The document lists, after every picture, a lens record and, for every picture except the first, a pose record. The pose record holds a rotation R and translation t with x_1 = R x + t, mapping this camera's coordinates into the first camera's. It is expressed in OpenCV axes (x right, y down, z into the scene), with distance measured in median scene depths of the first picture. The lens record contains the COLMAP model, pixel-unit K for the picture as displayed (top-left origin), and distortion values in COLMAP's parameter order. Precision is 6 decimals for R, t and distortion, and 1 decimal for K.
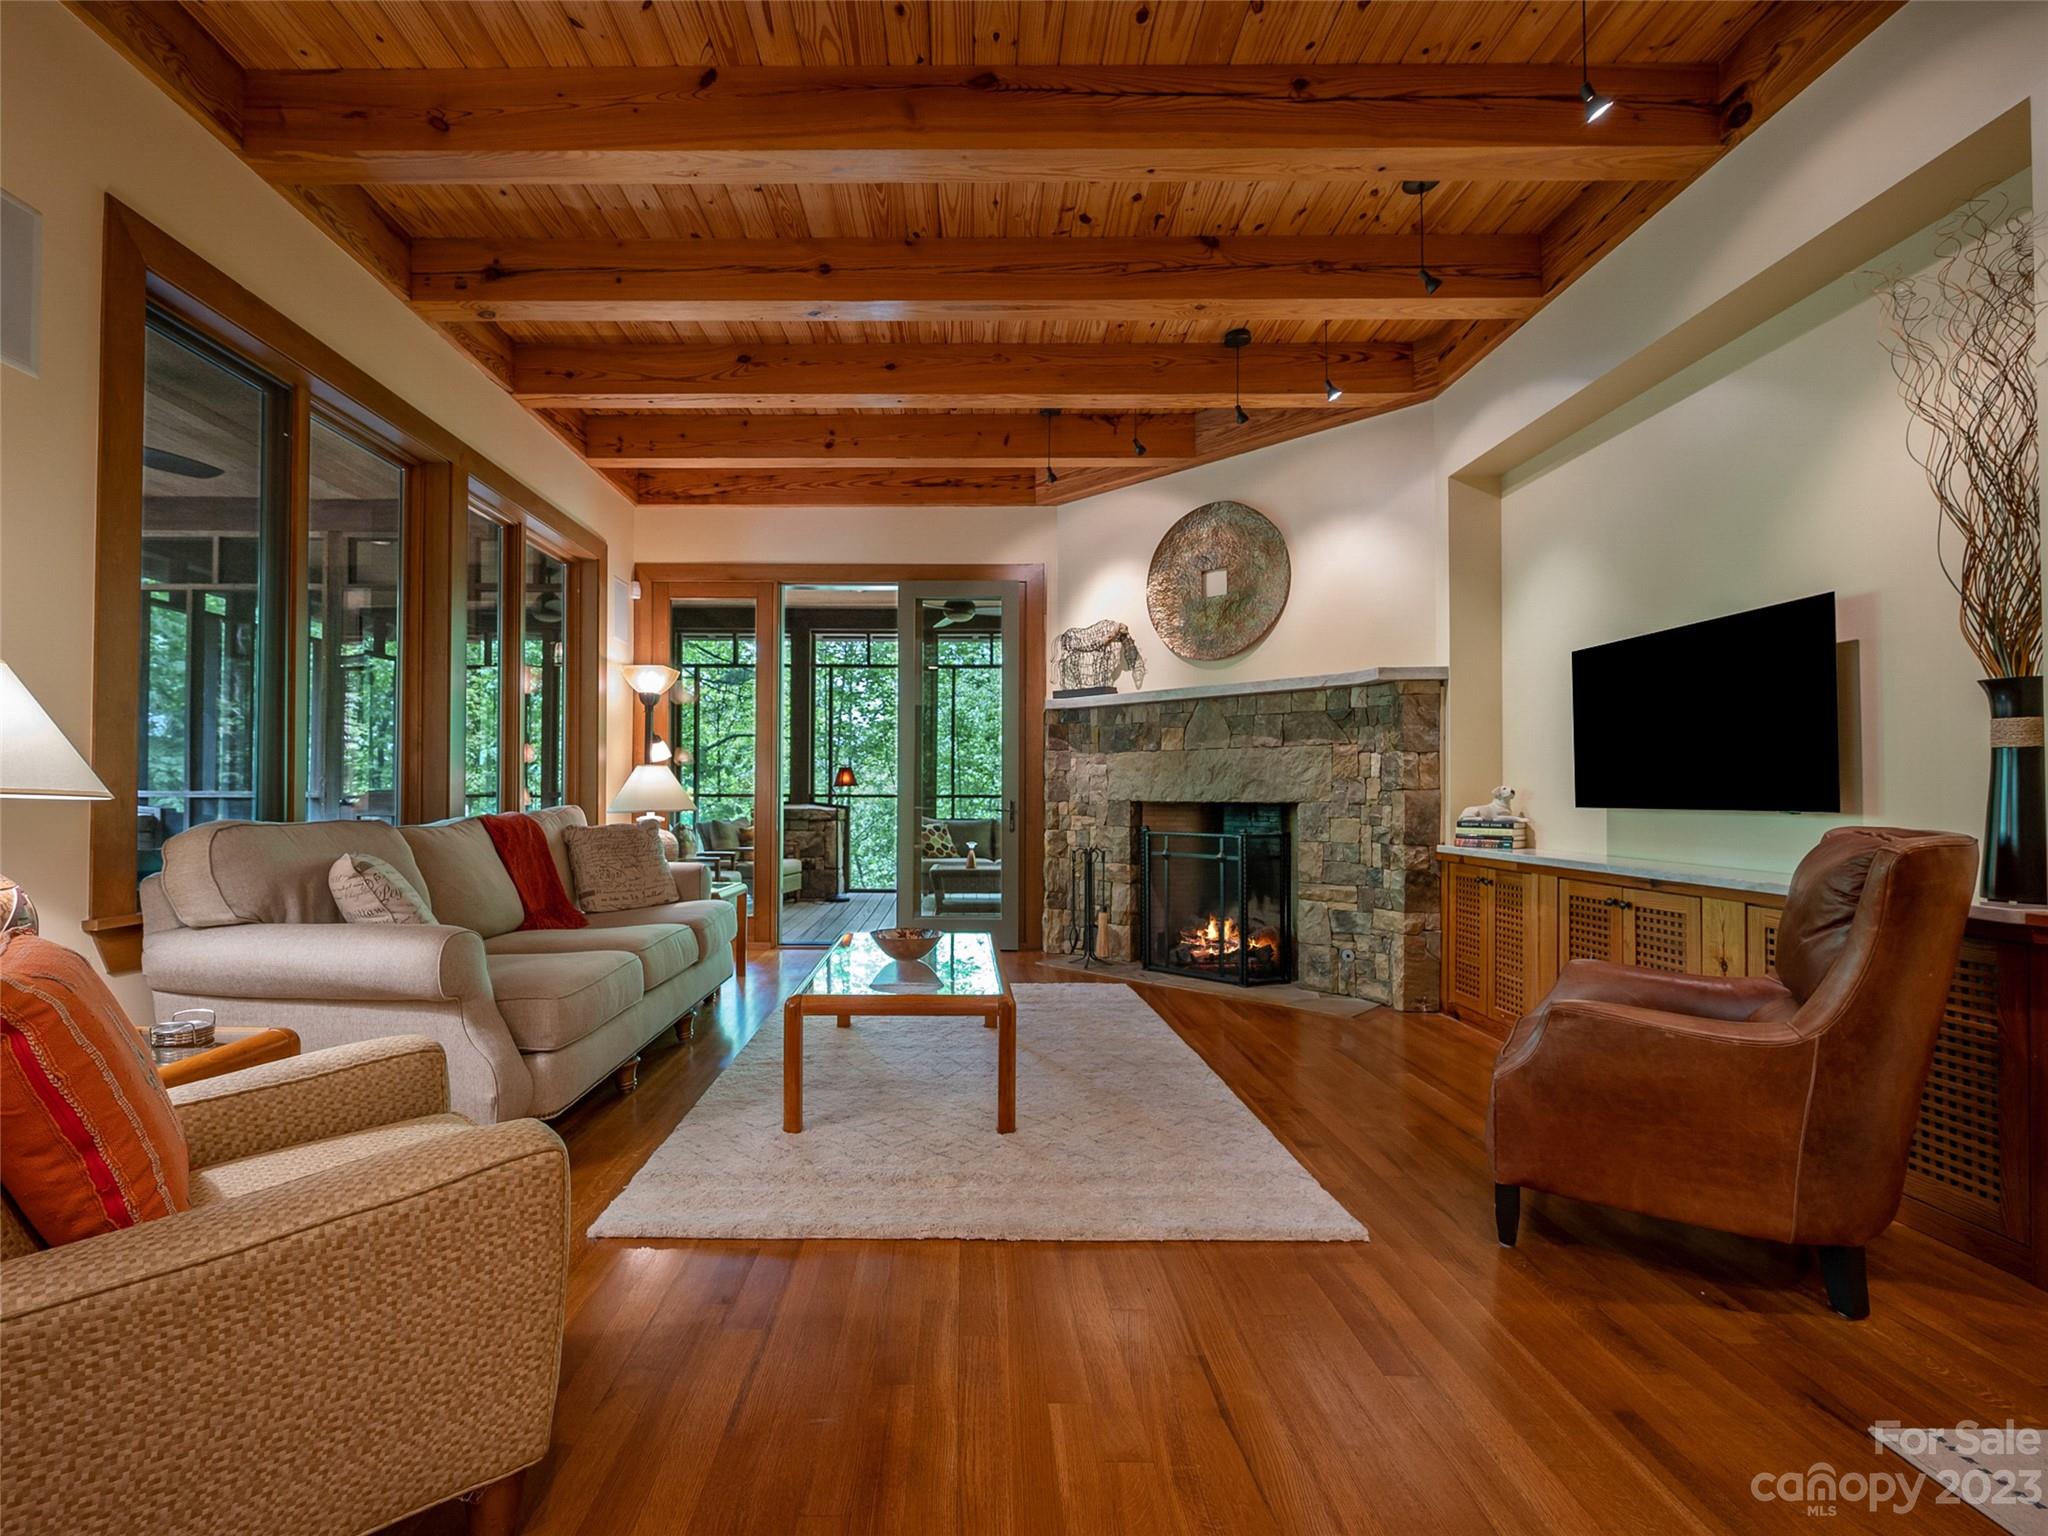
lens RADIAL K [[909.4, 0, 969.6], [0, 909.4, 777.1], [0, 0, 1]] dist [-0.000708, -0.000056]
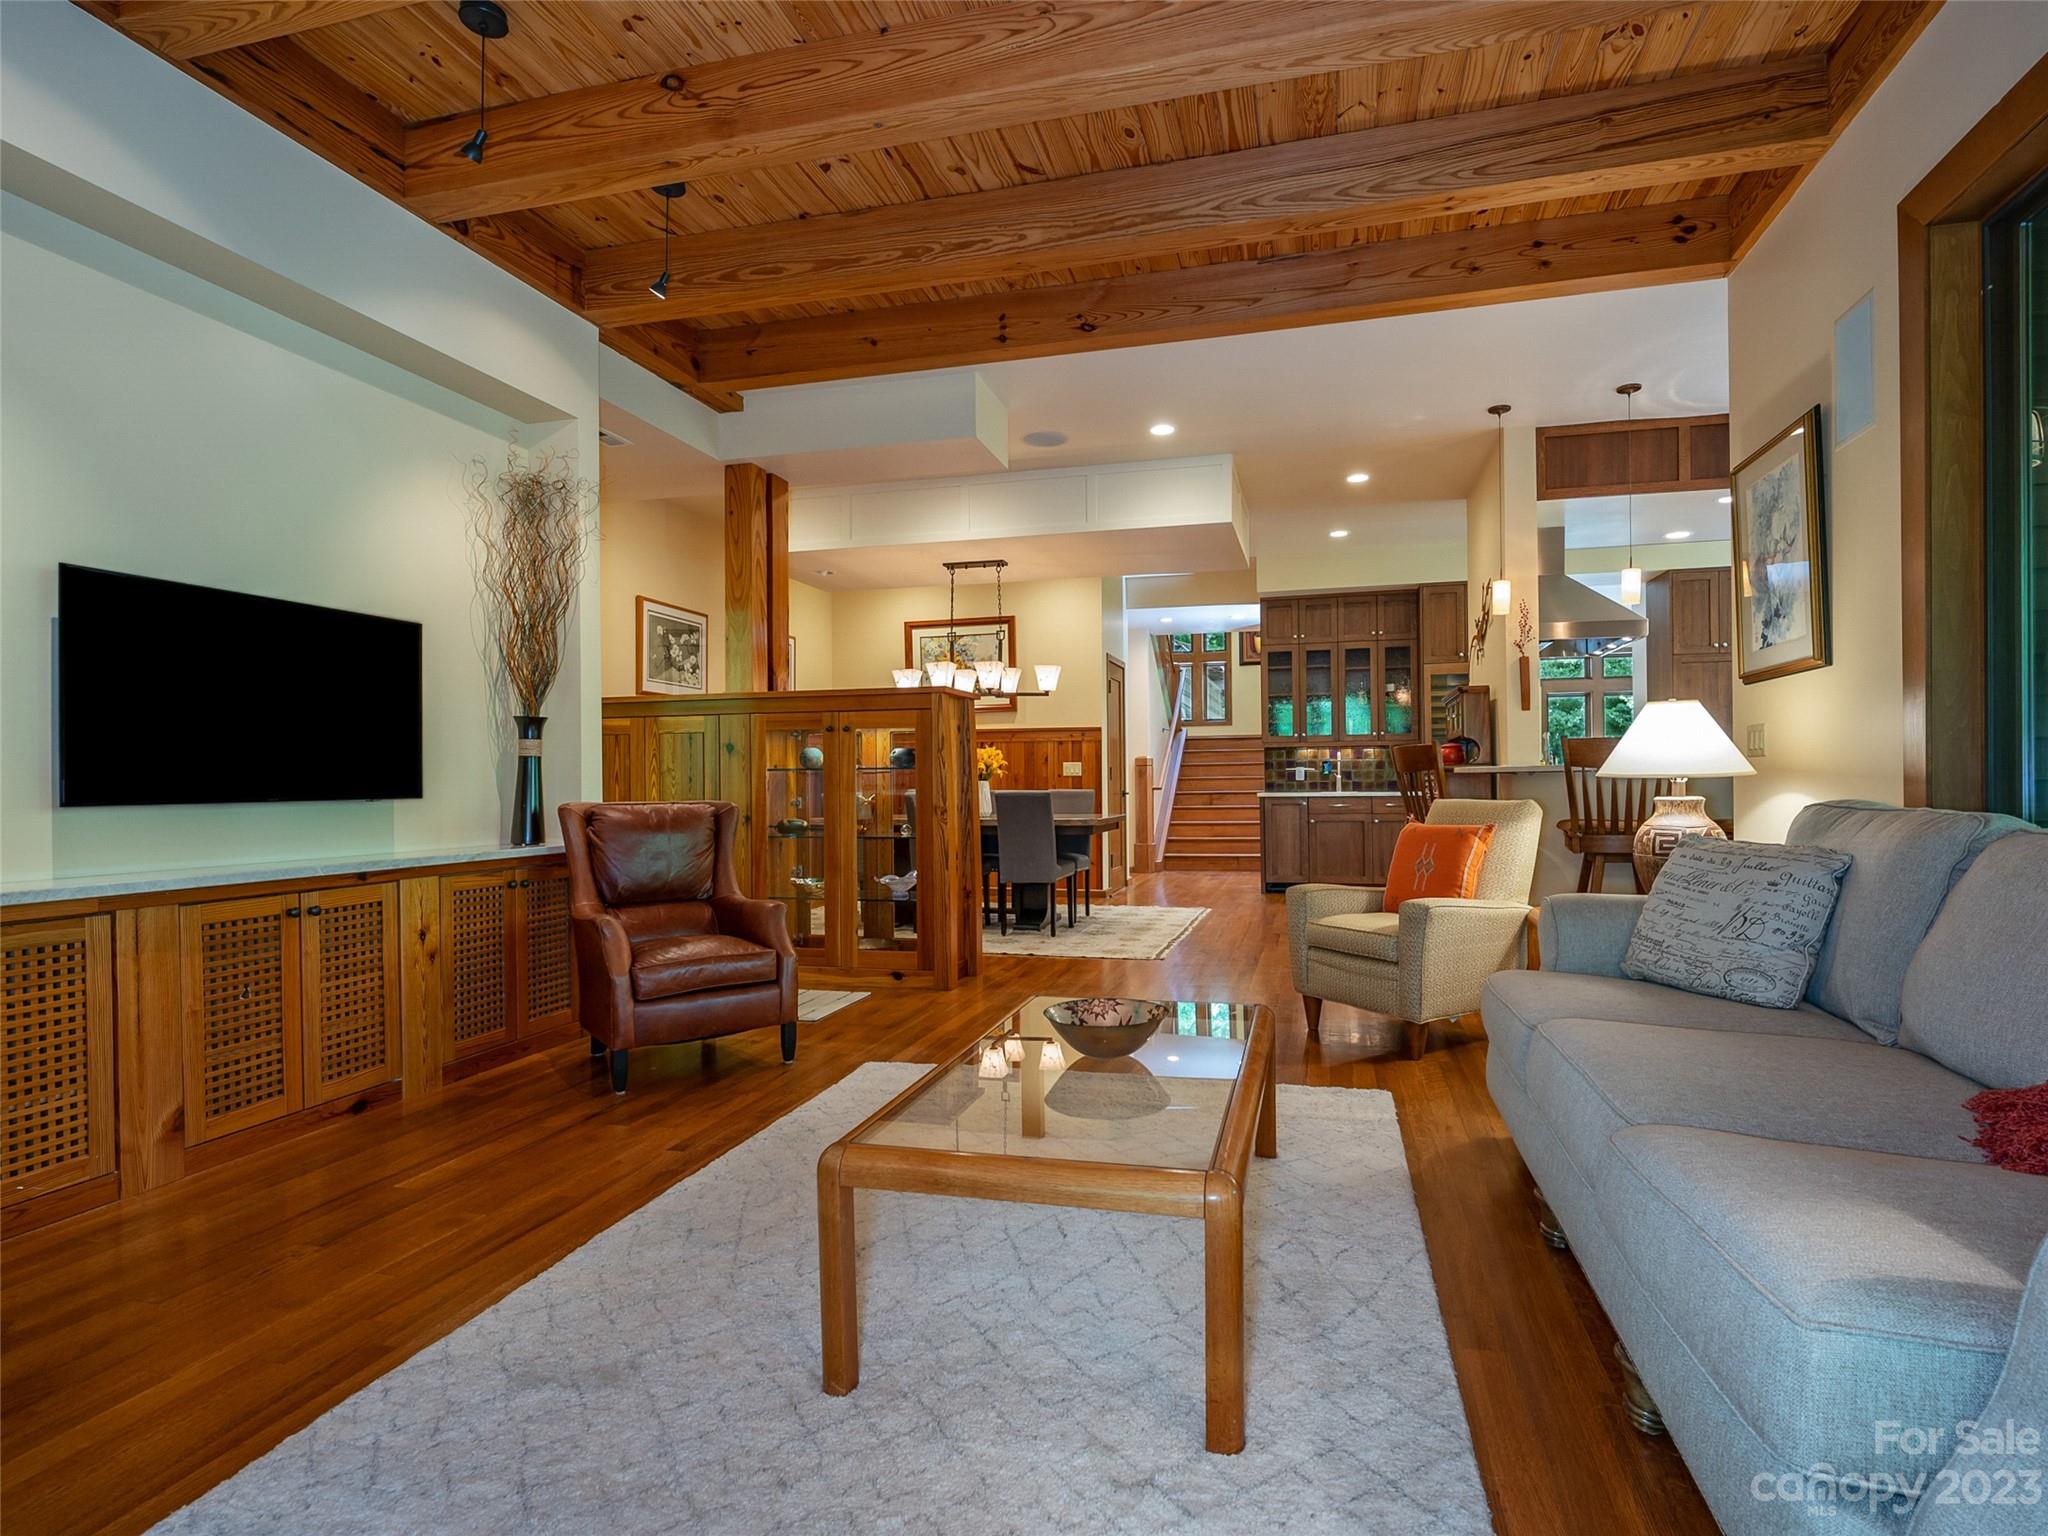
lens RADIAL K [[952.2, 0, 1024.0], [0, 952.2, 768.0], [0, 0, 1]] dist [0.000090, 0.000016]
pose [[-0.950075, -0.000408, 0.312020, -0.134436], [-0.008692, 0.999646, -0.025158, 0.011857], [-0.311899, -0.026614, -0.949742, 1.010777]]
